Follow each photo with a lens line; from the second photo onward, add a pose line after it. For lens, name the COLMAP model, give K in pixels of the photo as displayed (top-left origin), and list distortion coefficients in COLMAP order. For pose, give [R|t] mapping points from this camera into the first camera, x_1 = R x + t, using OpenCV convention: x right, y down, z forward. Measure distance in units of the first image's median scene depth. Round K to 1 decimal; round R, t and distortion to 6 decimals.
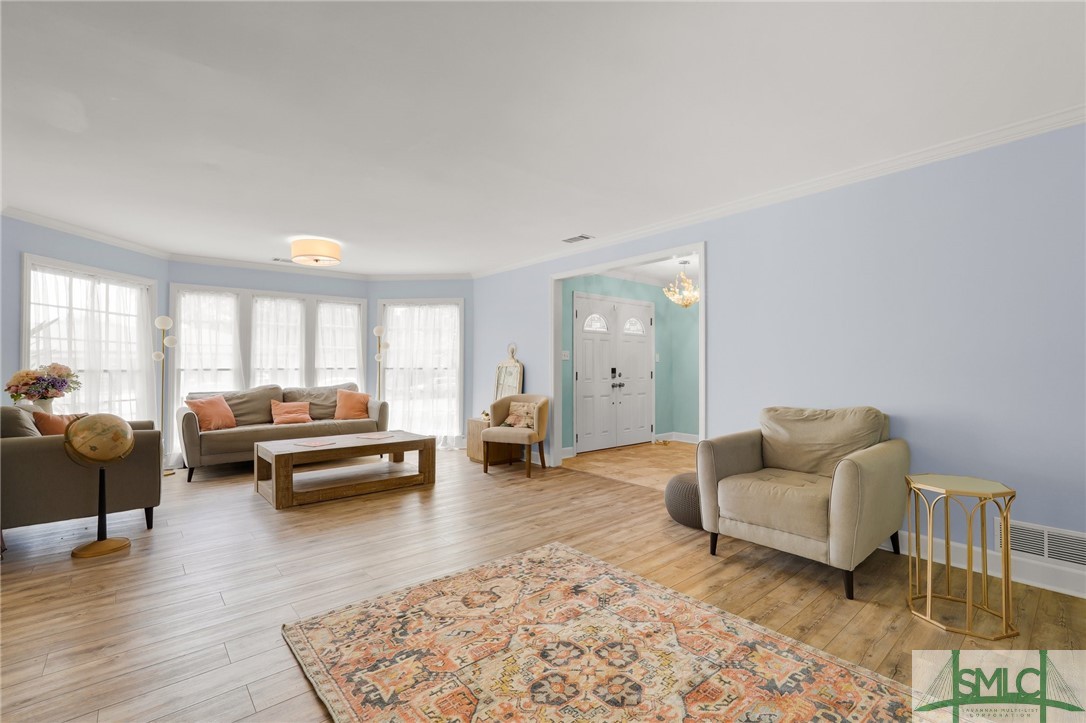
lens RADIAL K [[477.1, 0, 545.5], [0, 477.1, 363.7], [0, 0, 1]] dist [-0.000105, 0.000184]
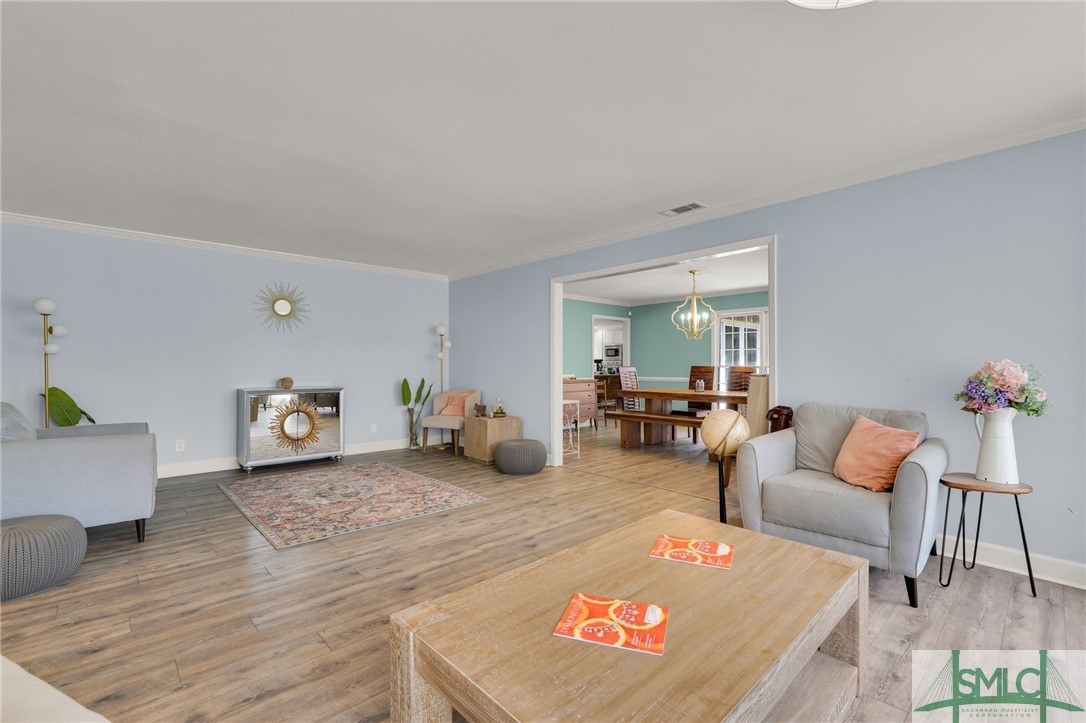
lens RADIAL K [[477.1, 0, 545.5], [0, 477.1, 363.7], [0, 0, 1]] dist [-0.000105, 0.000184]
pose [[-0.999227, 0.003503, -0.039167, -0.248451], [0.004115, 0.999871, -0.015556, 0.011412], [0.039108, -0.015705, -0.999112, 1.030383]]
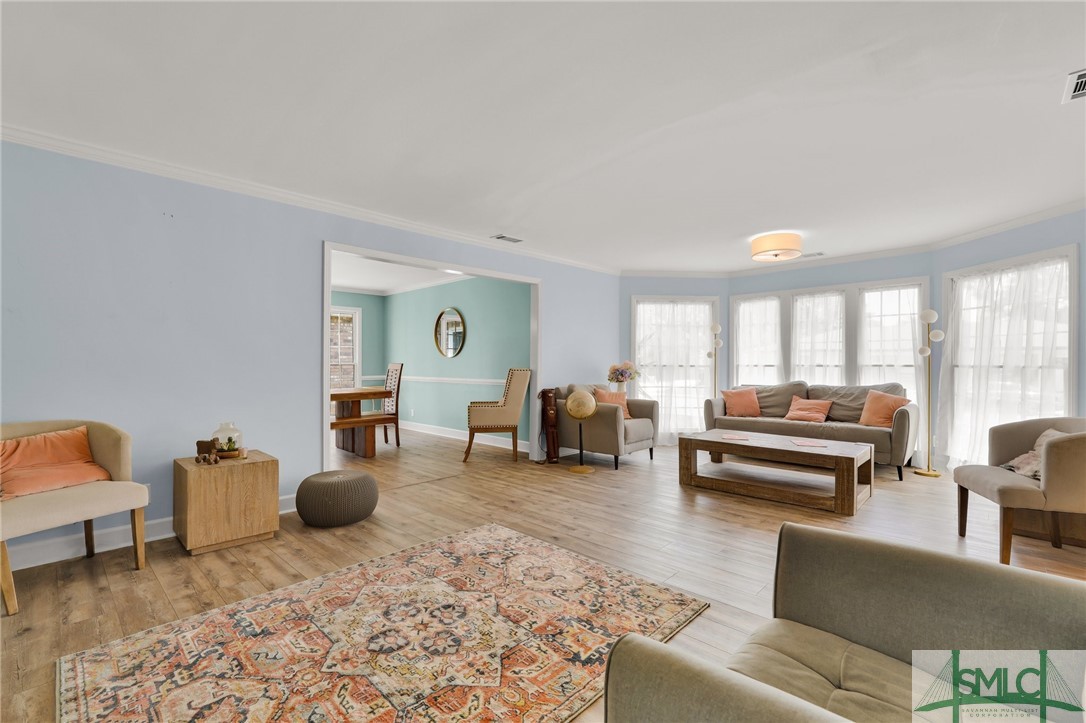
lens RADIAL K [[477.1, 0, 545.5], [0, 477.1, 363.7], [0, 0, 1]] dist [-0.000105, 0.000184]
pose [[0.104748, 0.002574, -0.994495, 0.376095], [0.004628, 0.999985, 0.003075, 0.001686], [0.994488, -0.004924, 0.104735, 0.351954]]
